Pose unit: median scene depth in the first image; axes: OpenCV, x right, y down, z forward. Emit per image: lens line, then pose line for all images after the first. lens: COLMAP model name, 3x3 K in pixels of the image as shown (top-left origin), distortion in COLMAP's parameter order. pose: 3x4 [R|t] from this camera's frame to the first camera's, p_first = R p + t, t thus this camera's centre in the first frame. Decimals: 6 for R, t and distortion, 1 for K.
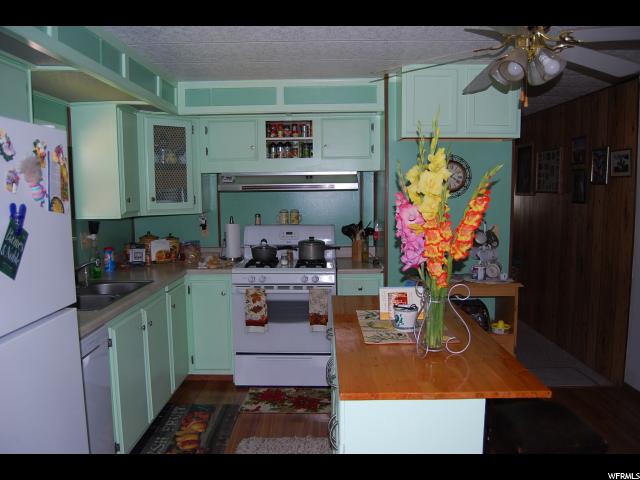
lens RADIAL K [[495.6, 0, 320.4], [0, 495.6, 240.1], [0, 0, 1]] dist [-0.072515, 0.003285]
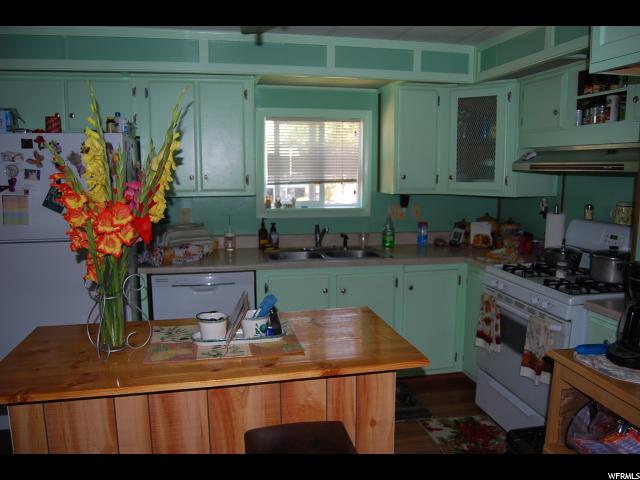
lens RADIAL K [[495.6, 0, 322.2], [0, 495.6, 241.5], [0, 0, 1]] dist [-0.072515, 0.003285]
pose [[0.218759, 0.150963, -0.964030, 0.540813], [-0.100841, 0.986168, 0.131547, -0.061394], [0.970554, 0.068436, 0.230956, 0.542725]]
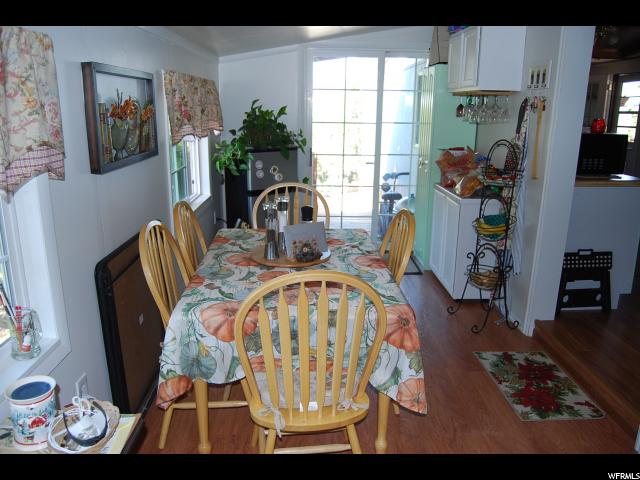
lens RADIAL K [[495.6, 0, 319.5], [0, 495.6, 238.8], [0, 0, 1]] dist [-0.072515, 0.003285]
pose [[-0.065931, -0.264638, 0.962091, -0.694148], [0.090989, 0.958578, 0.269907, -0.135149], [-0.993667, 0.105335, -0.039121, 1.291752]]
